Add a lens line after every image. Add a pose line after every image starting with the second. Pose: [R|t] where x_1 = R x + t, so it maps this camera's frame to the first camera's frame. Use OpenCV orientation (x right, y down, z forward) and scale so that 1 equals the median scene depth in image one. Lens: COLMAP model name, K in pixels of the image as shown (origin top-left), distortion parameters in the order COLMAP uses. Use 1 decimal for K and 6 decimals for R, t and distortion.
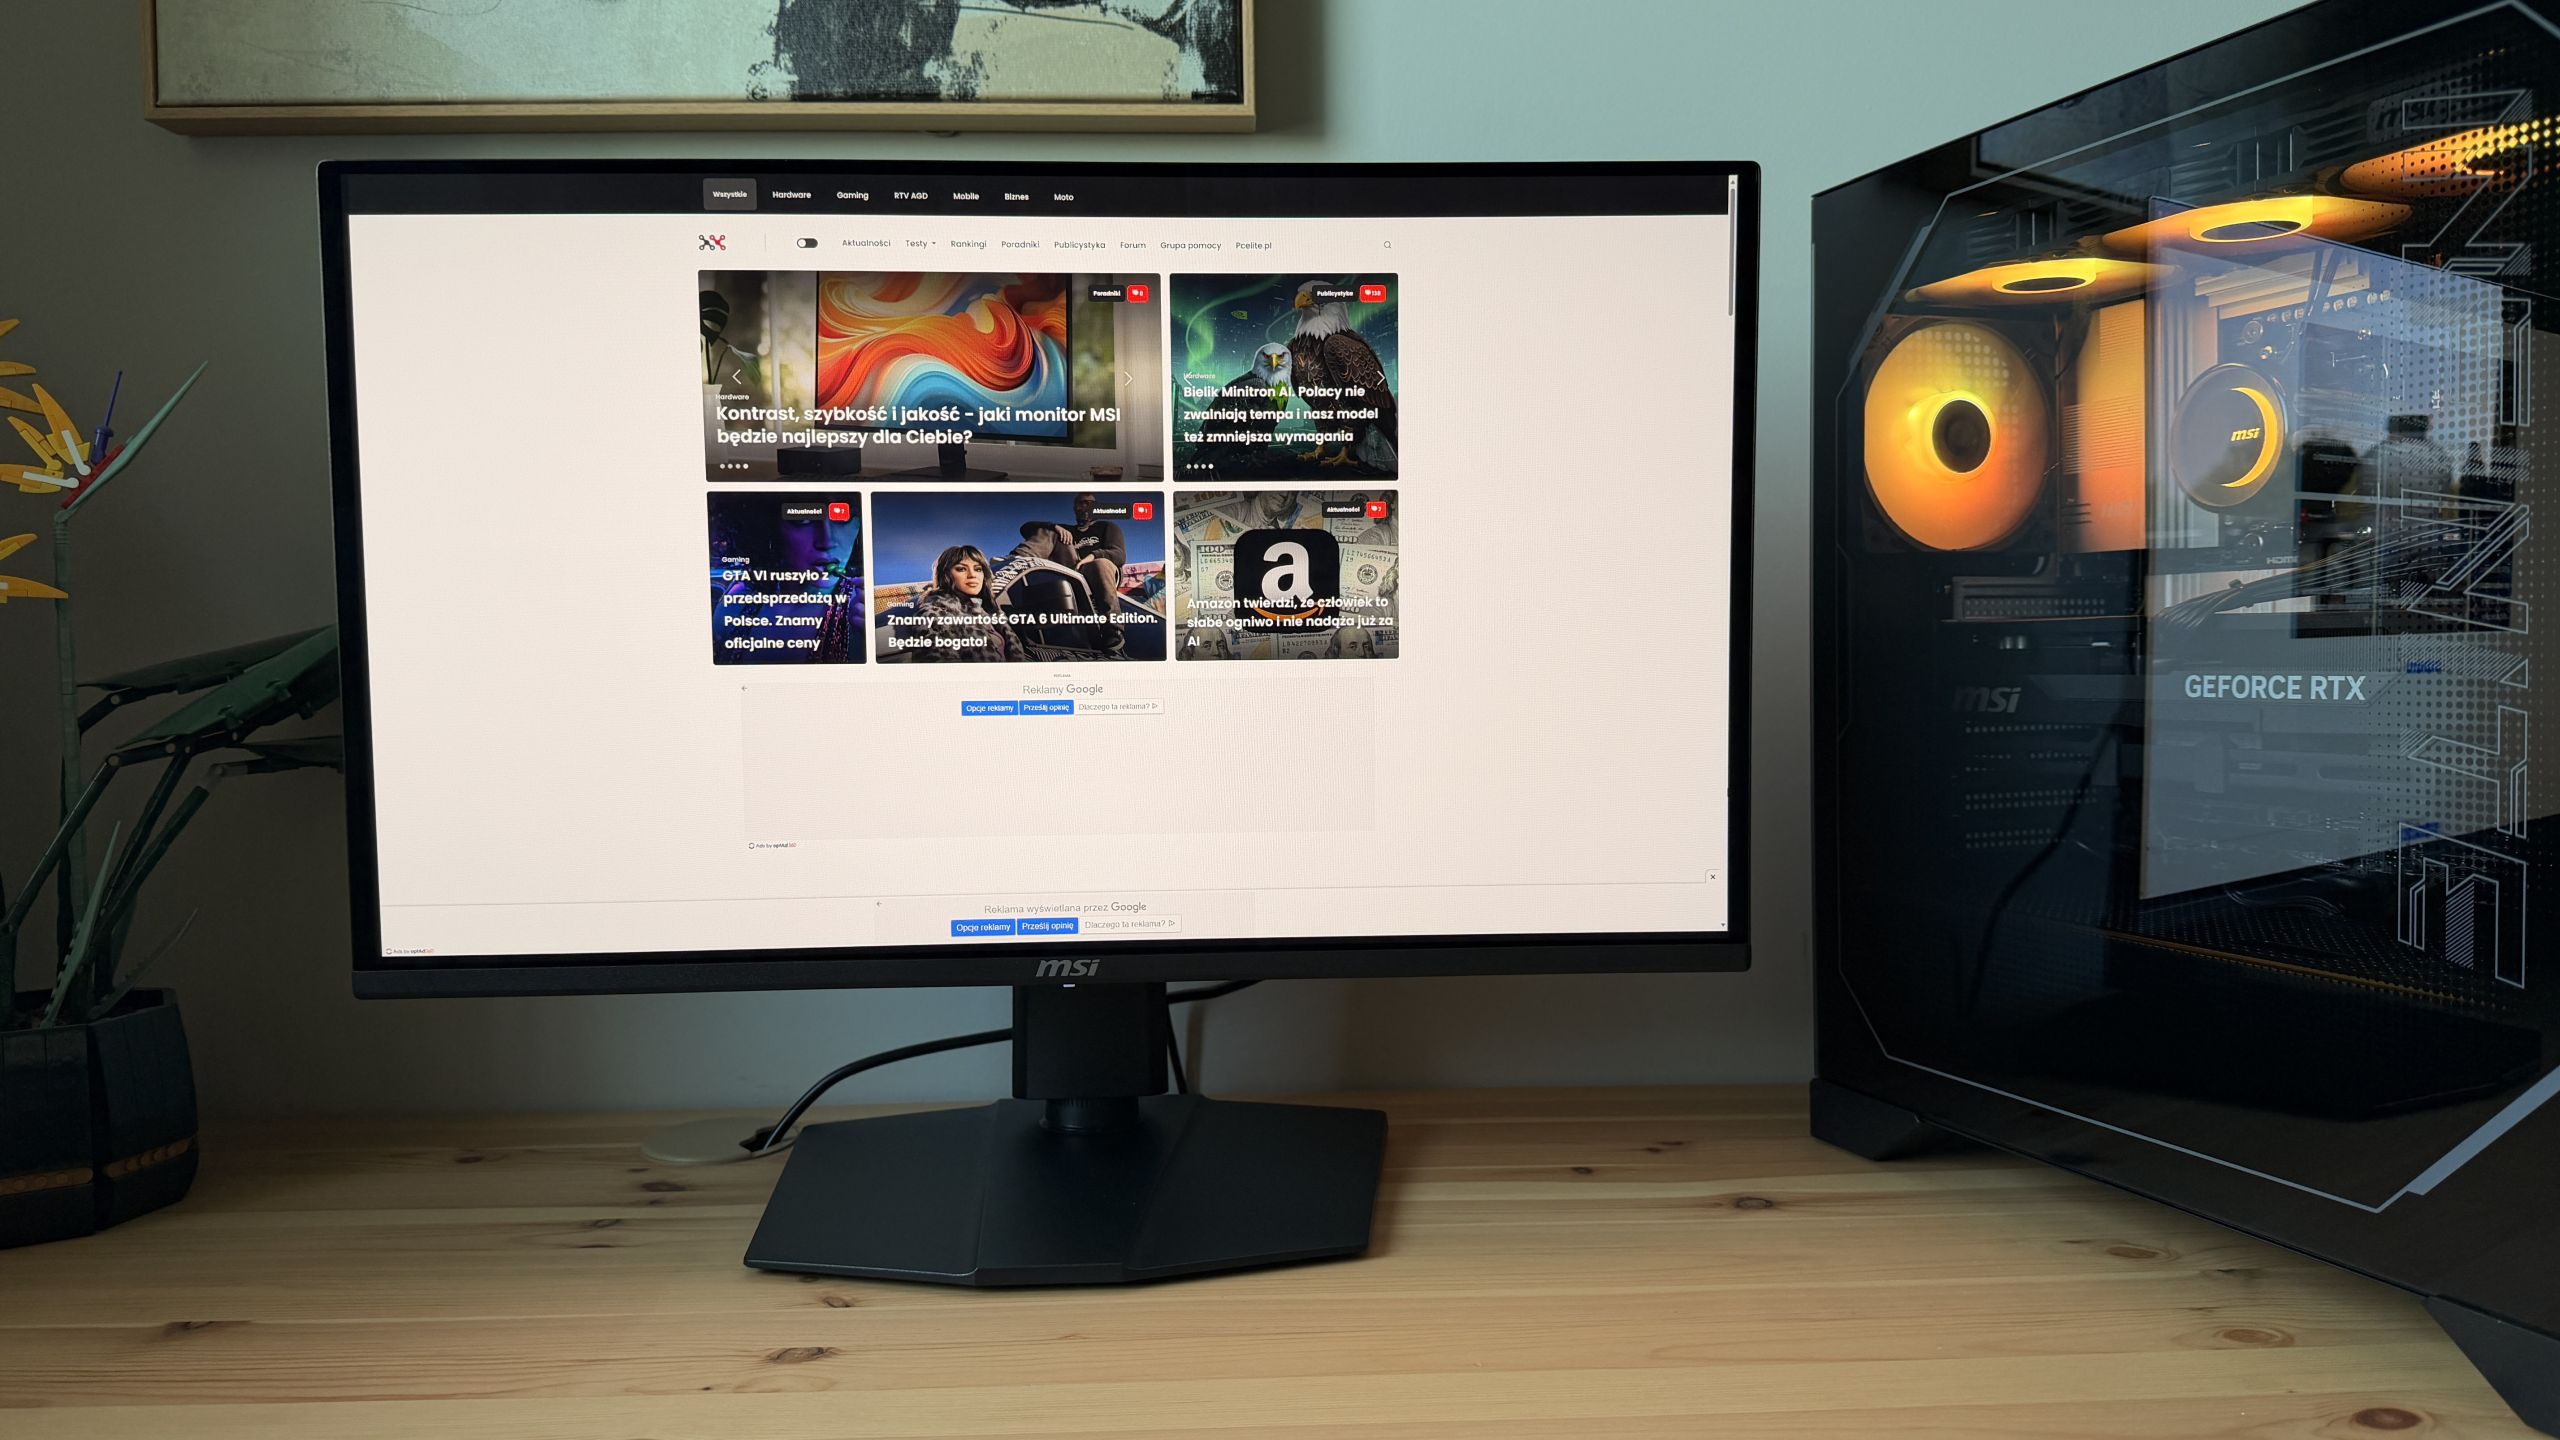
lens RADIAL K [[1802.3, 0, 1293.7], [0, 1802.3, 715.3], [0, 0, 1]] dist [-0.044202, 0.001140]
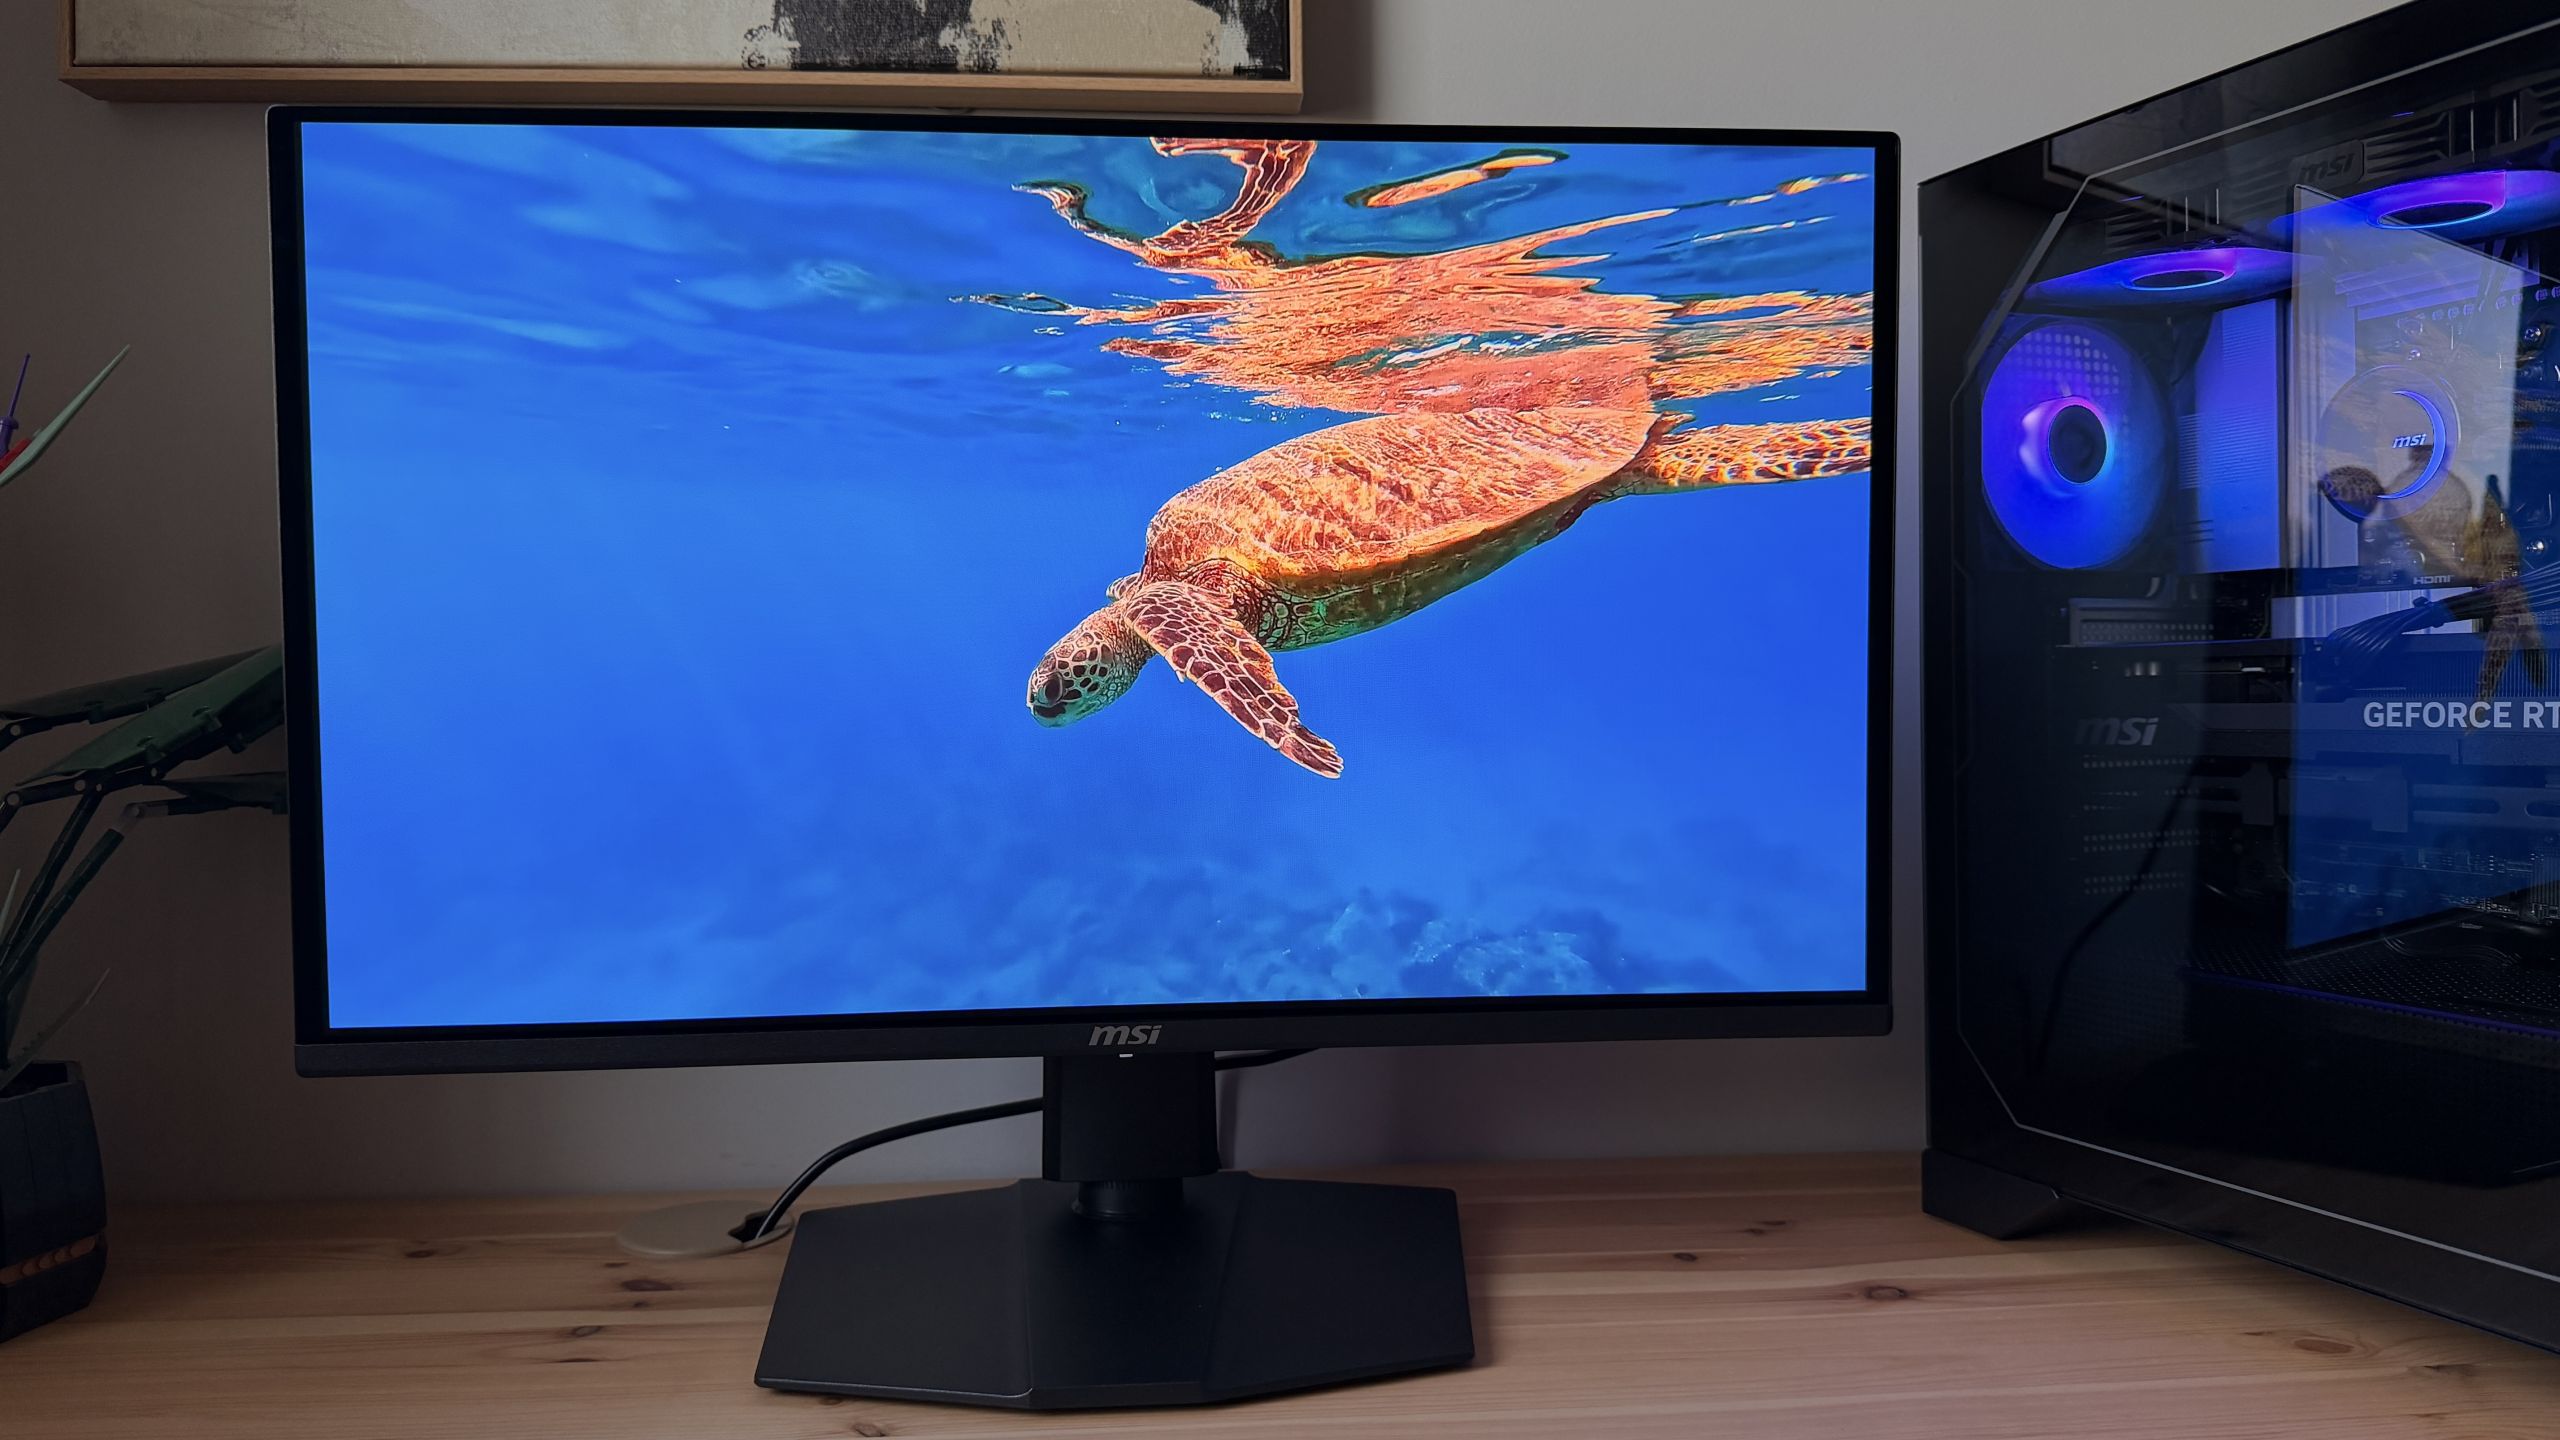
lens RADIAL K [[1802.3, 0, 1282.2], [0, 1802.3, 716.0], [0, 0, 1]] dist [-0.044202, 0.001140]
pose [[0.999298, 0.000803, 0.037462, -0.078475], [0.000101, 0.999709, -0.024137, 0.005624], [-0.037470, 0.024124, 0.999007, 0.113033]]
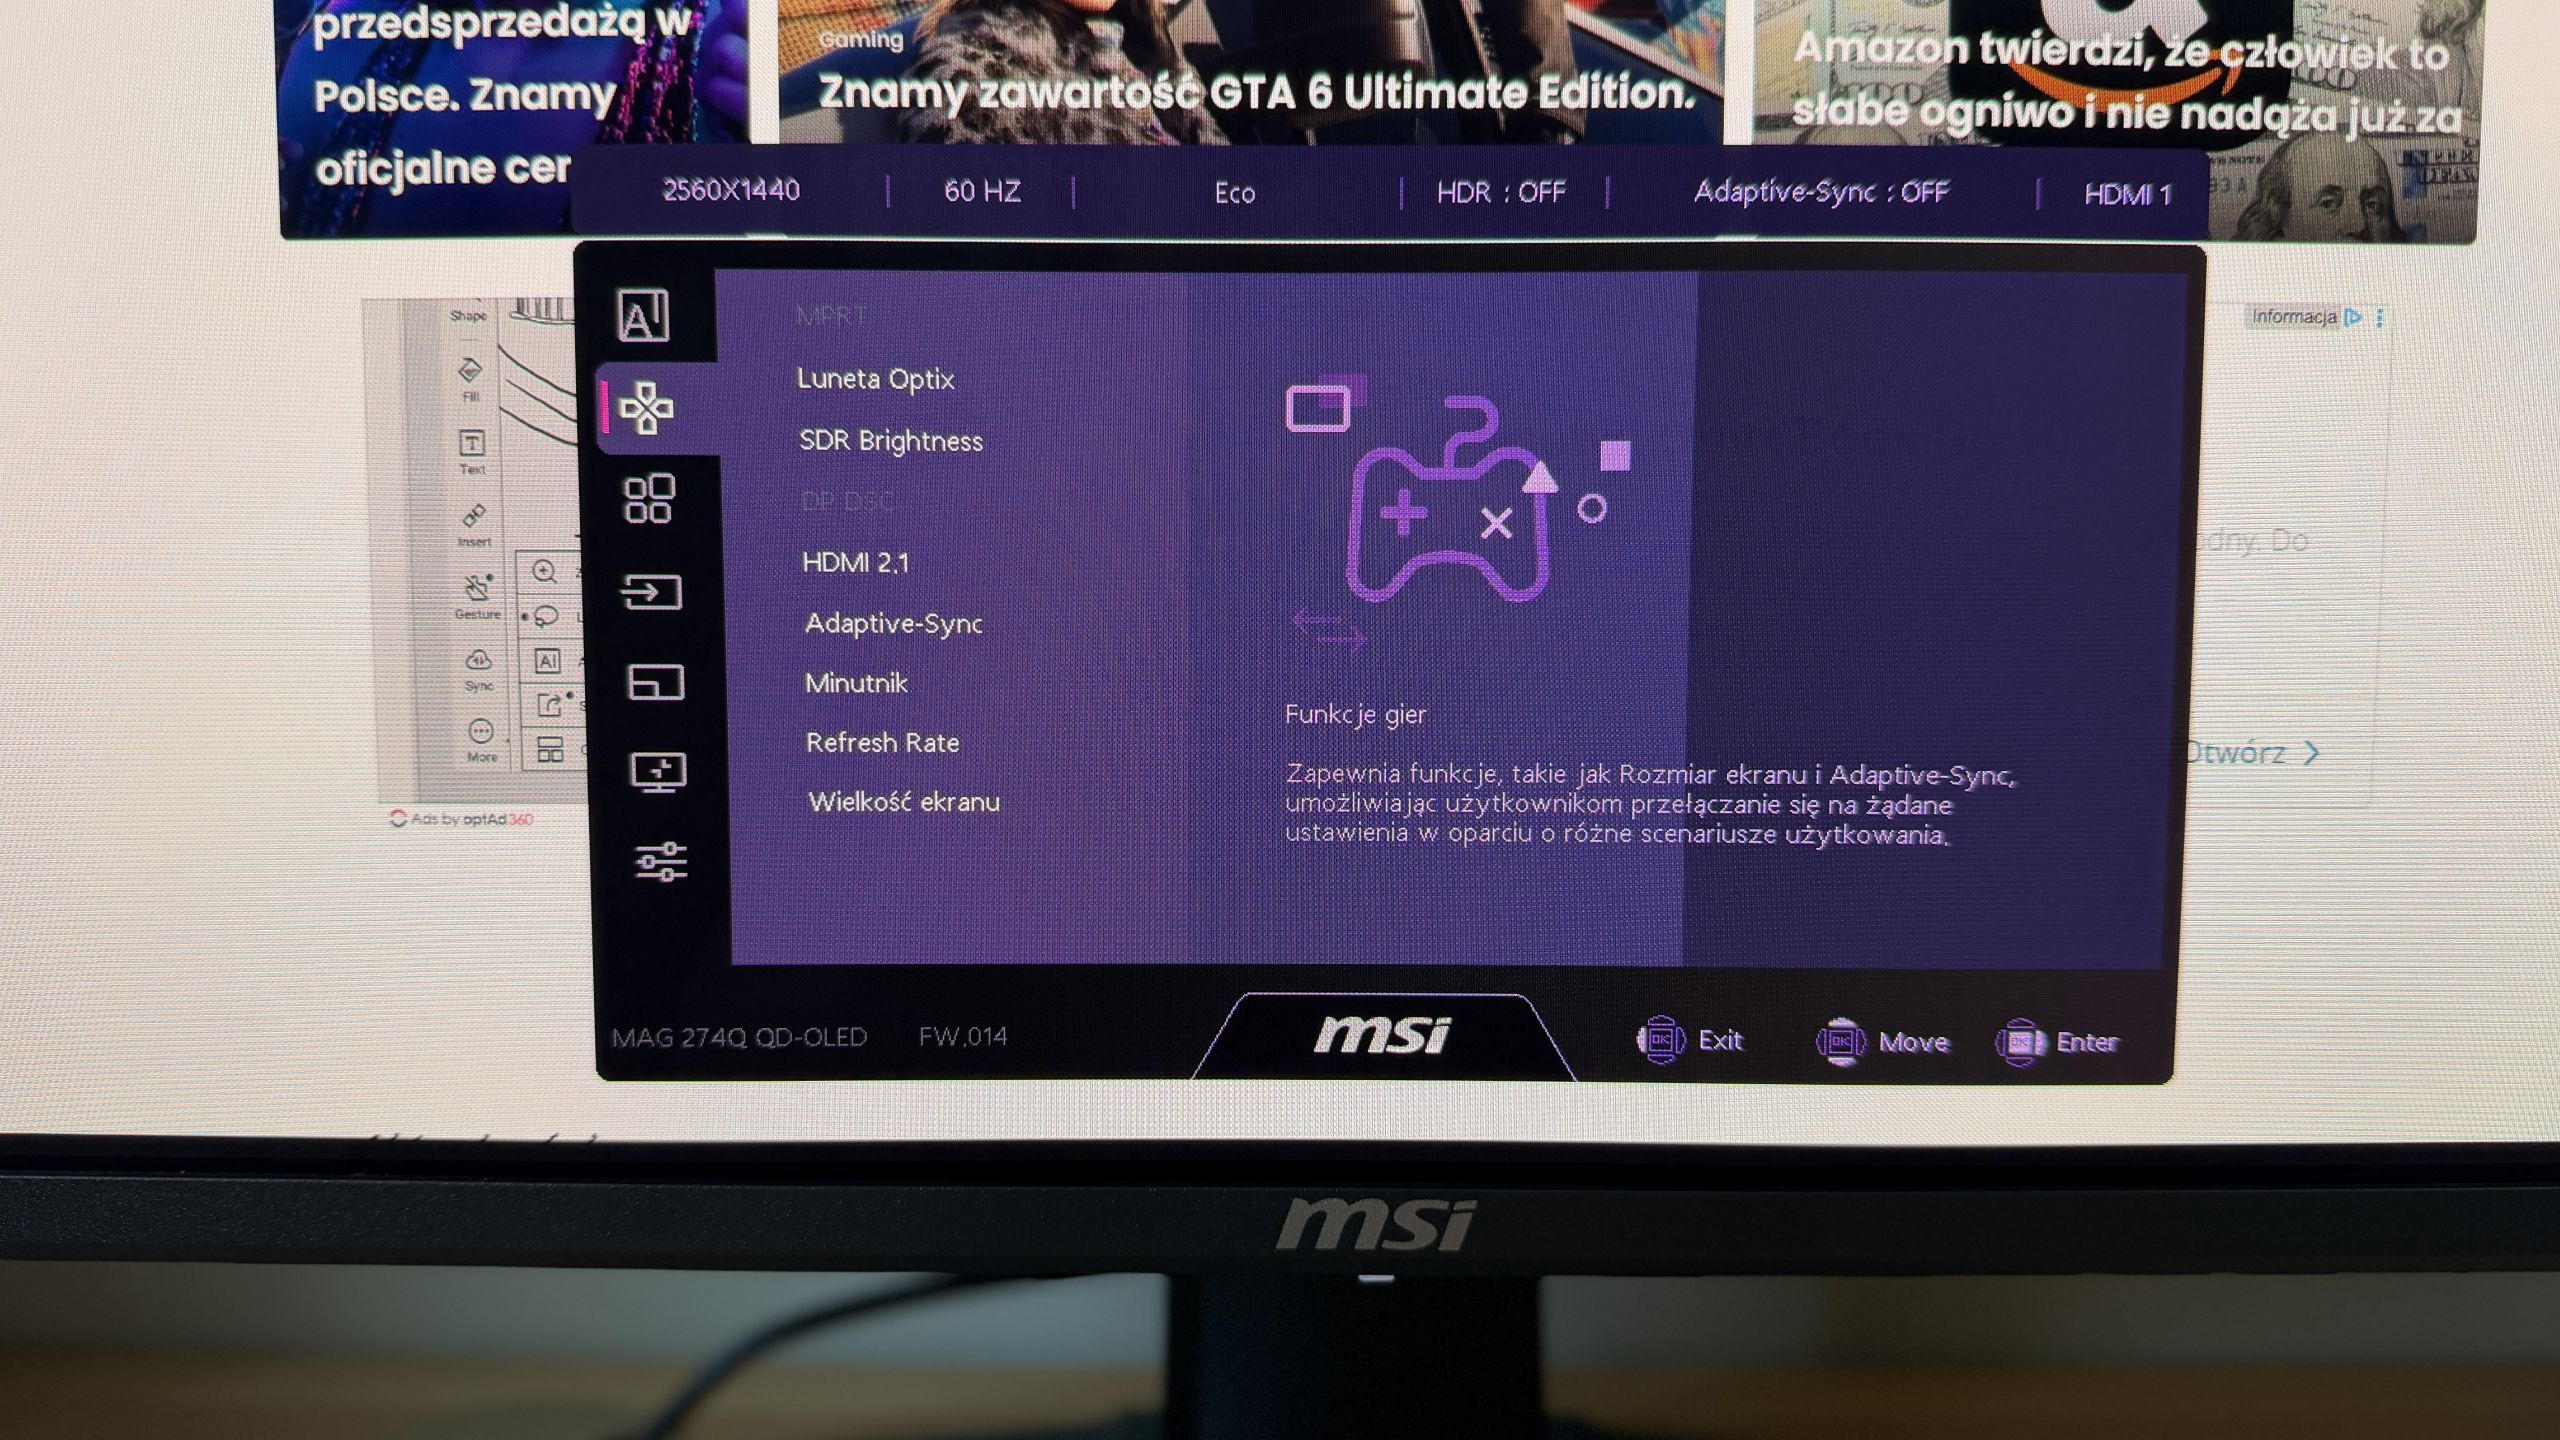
lens RADIAL K [[1802.3, 0, 1269.1], [0, 1802.3, 699.5], [0, 0, 1]] dist [-0.044202, 0.001140]
pose [[0.994641, 0.017851, -0.101841, -0.108941], [-0.016607, 0.999777, 0.013055, 0.043124], [0.102051, -0.011294, 0.994715, 0.658000]]
